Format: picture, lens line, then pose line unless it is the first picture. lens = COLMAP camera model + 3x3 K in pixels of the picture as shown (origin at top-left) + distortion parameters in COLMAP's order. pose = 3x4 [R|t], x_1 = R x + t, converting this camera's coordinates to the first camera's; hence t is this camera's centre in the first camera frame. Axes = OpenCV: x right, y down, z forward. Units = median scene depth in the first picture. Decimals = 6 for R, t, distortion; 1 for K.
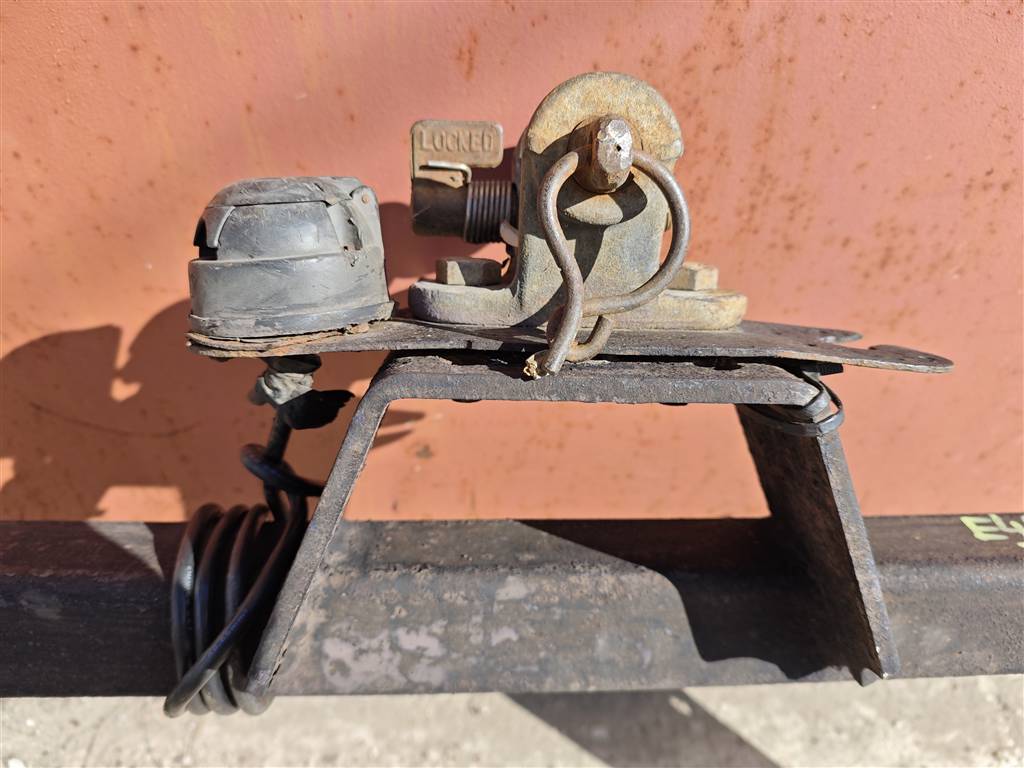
lens RADIAL K [[744.5, 0, 512.0], [0, 744.5, 384.0], [0, 0, 1]] dist [-0.001566, -0.036510]
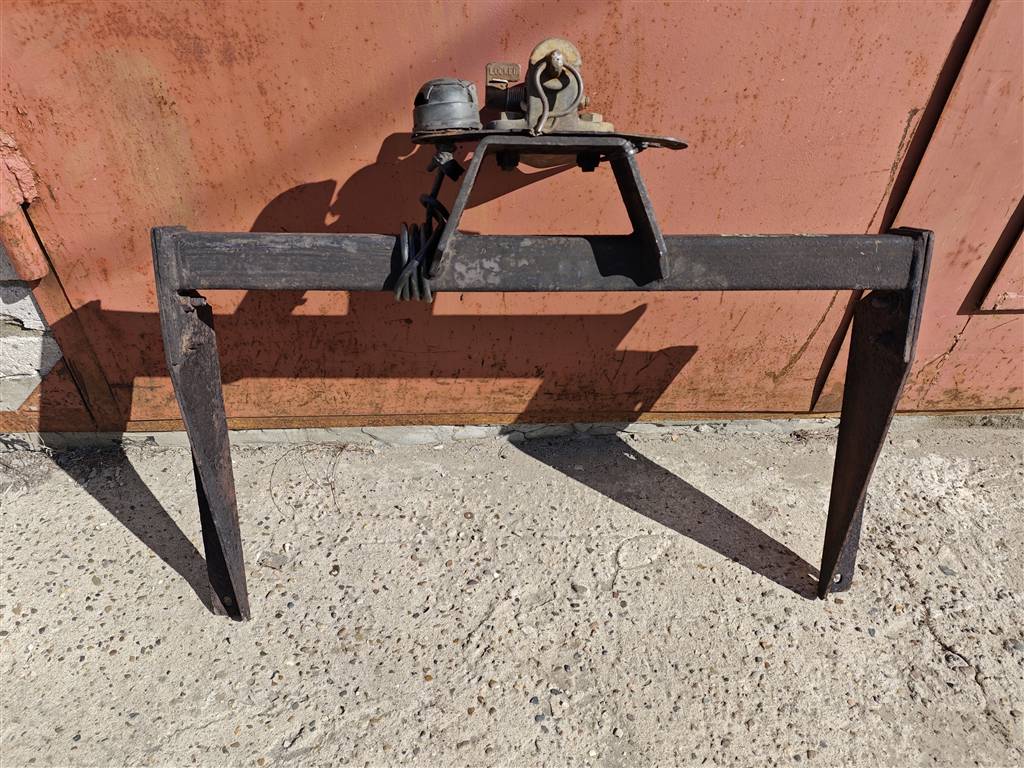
lens RADIAL K [[707.8, 0, 500.9], [0, 707.8, 385.5], [0, 0, 1]] dist [0.080763, -0.159316]
pose [[0.999532, -0.012511, -0.027931, -0.025080], [0.012045, 0.999787, -0.016783, 0.798812], [0.028135, 0.016439, 0.999469, -1.452900]]
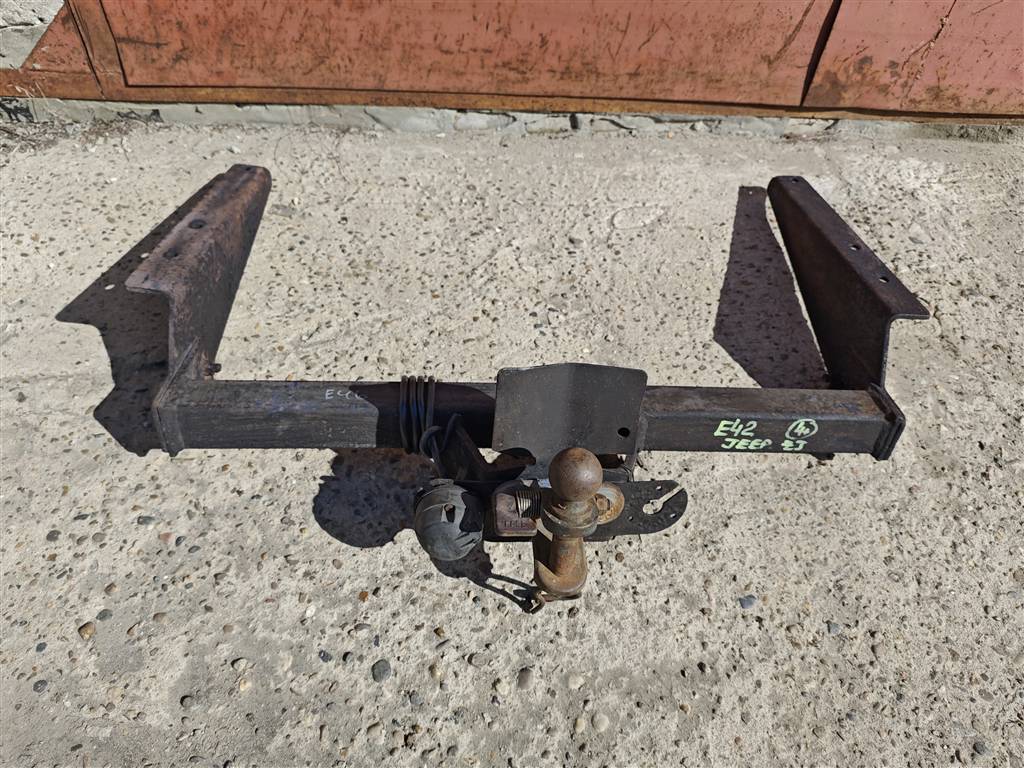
lens RADIAL K [[709.1, 0, 517.0], [0, 709.1, 381.0], [0, 0, 1]] dist [0.070134, -0.152330]
pose [[0.999890, 0.005712, 0.013690, -0.105652], [-0.007259, 0.993248, 0.115784, 2.018422], [-0.012937, -0.115870, 0.993180, -1.692251]]
